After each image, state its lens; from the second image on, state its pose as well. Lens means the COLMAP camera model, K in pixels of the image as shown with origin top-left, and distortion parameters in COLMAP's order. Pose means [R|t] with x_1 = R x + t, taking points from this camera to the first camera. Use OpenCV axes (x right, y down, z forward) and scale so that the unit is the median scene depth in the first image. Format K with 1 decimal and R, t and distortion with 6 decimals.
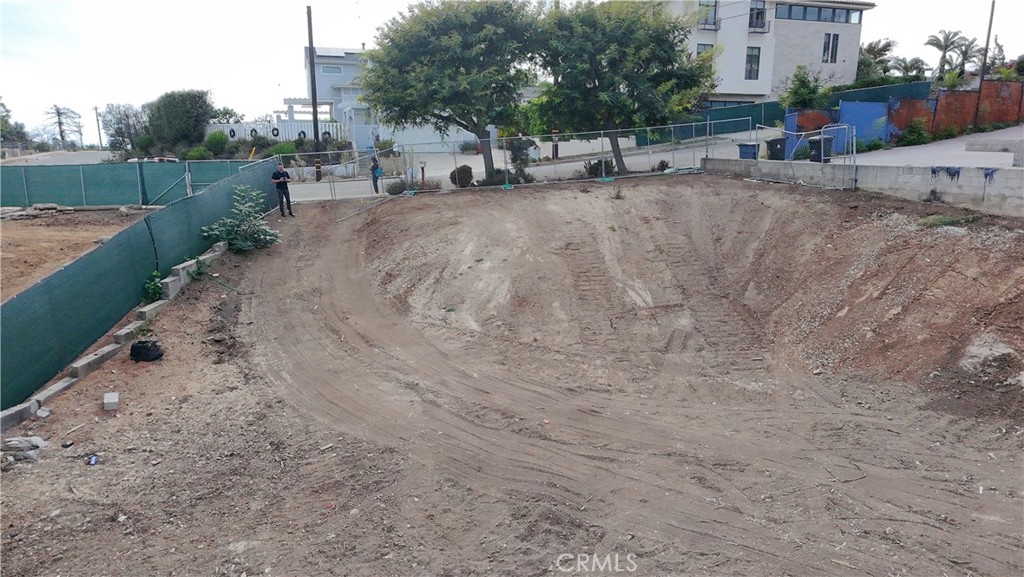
lens RADIAL K [[657.1, 0, 516.7], [0, 657.1, 286.1], [0, 0, 1]] dist [0.002745, 0.004670]
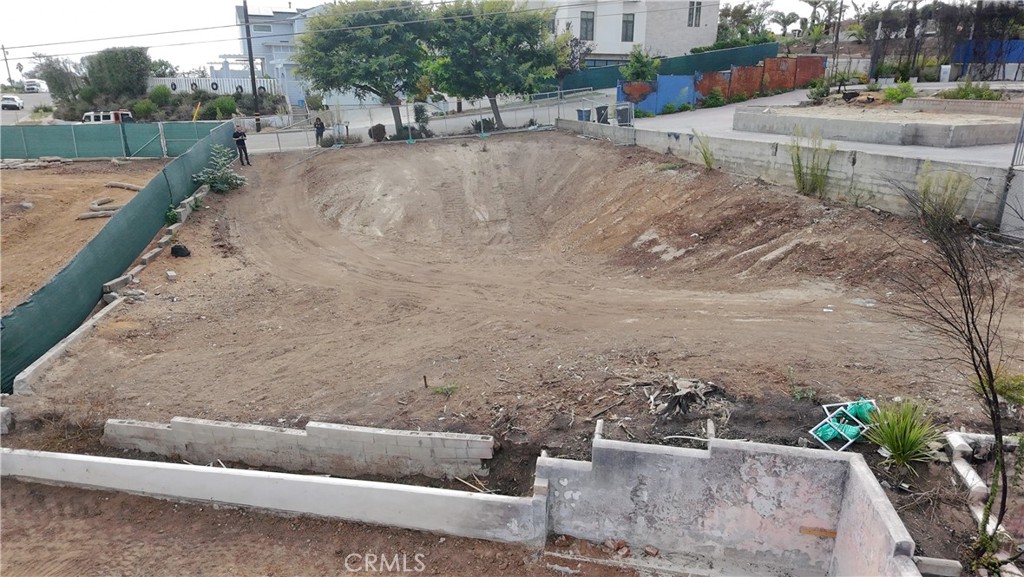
lens RADIAL K [[657.1, 0, 516.7], [0, 657.1, 286.1], [0, 0, 1]] dist [0.002745, 0.004670]
pose [[0.995311, -0.026865, 0.092922, 0.091517], [0.018280, 0.995588, 0.092038, 0.033756], [-0.094984, -0.089908, 0.991410, -0.519135]]
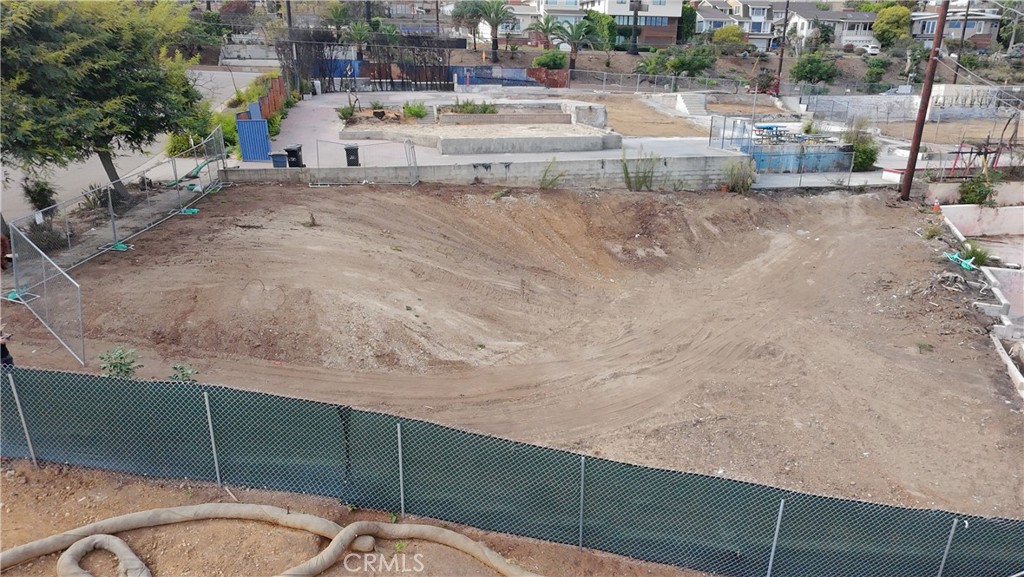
lens RADIAL K [[657.1, 0, 516.7], [0, 657.1, 286.1], [0, 0, 1]] dist [0.002745, 0.004670]
pose [[0.120635, -0.312997, 0.942061, -0.922020], [0.209343, 0.935672, 0.284067, -0.303830], [-0.970372, 0.162945, 0.178399, 0.567253]]
